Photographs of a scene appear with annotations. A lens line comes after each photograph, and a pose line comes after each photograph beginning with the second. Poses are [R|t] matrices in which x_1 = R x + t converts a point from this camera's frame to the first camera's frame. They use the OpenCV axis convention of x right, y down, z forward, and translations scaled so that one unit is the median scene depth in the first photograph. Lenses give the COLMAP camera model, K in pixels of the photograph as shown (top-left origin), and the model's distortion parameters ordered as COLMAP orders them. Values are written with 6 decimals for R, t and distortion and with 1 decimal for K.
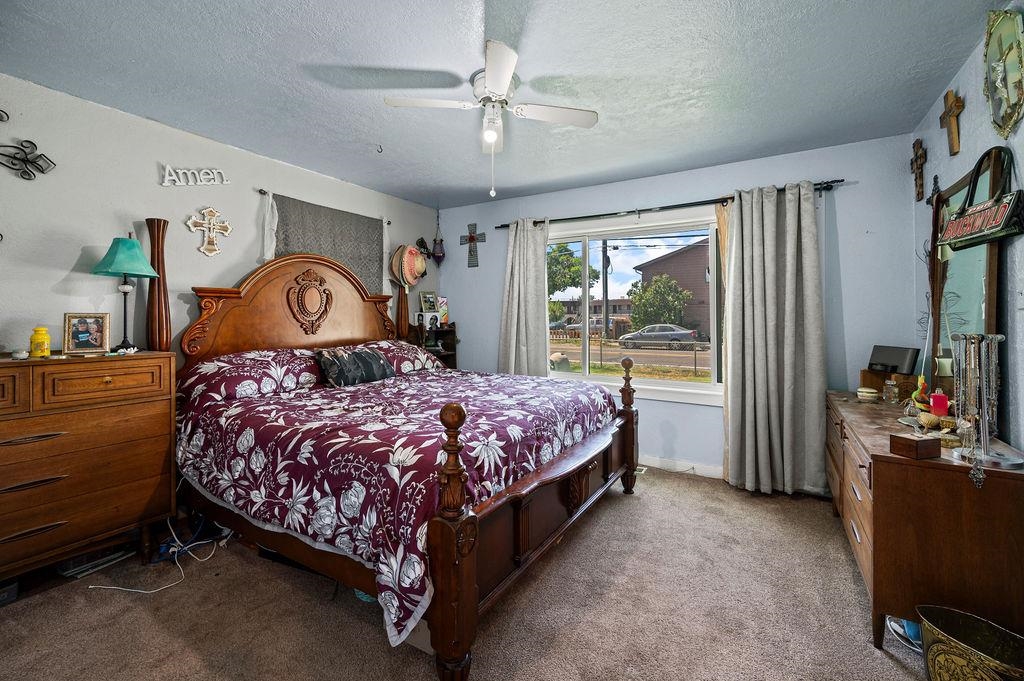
lens RADIAL K [[416.5, 0, 518.4], [0, 416.5, 313.9], [0, 0, 1]] dist [0.000220, 0.001241]
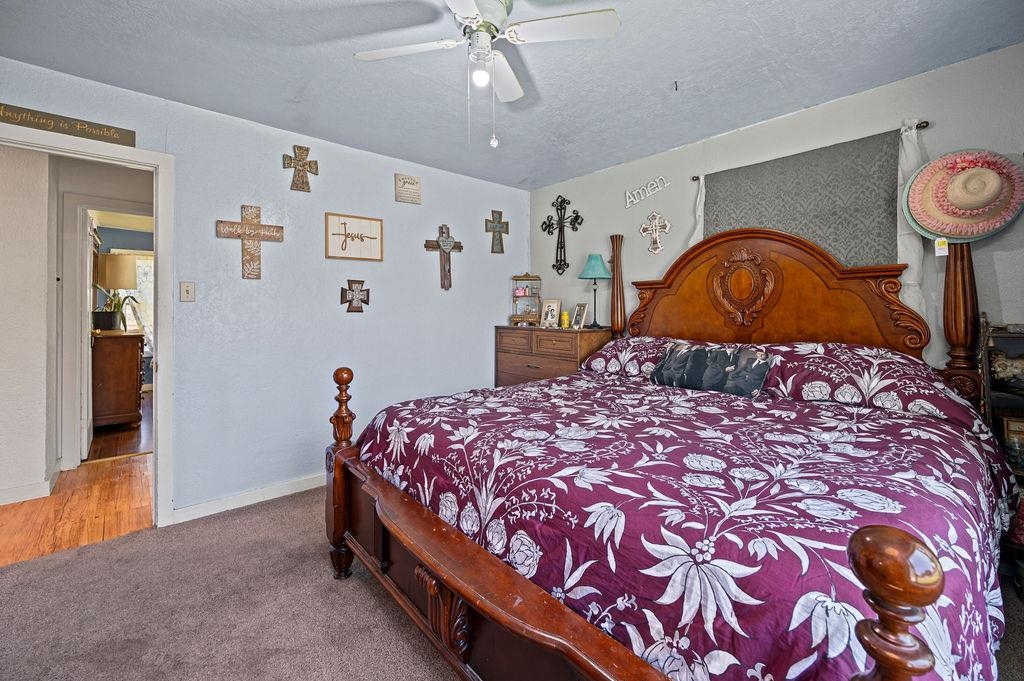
lens RADIAL K [[416.5, 0, 512.4], [0, 416.5, 304.8], [0, 0, 1]] dist [0.000220, 0.001241]
pose [[-0.273720, -0.011910, -0.961736, 0.495033], [0.004698, 0.999895, -0.013720, 0.018757], [0.961798, -0.008273, -0.273635, 0.944561]]
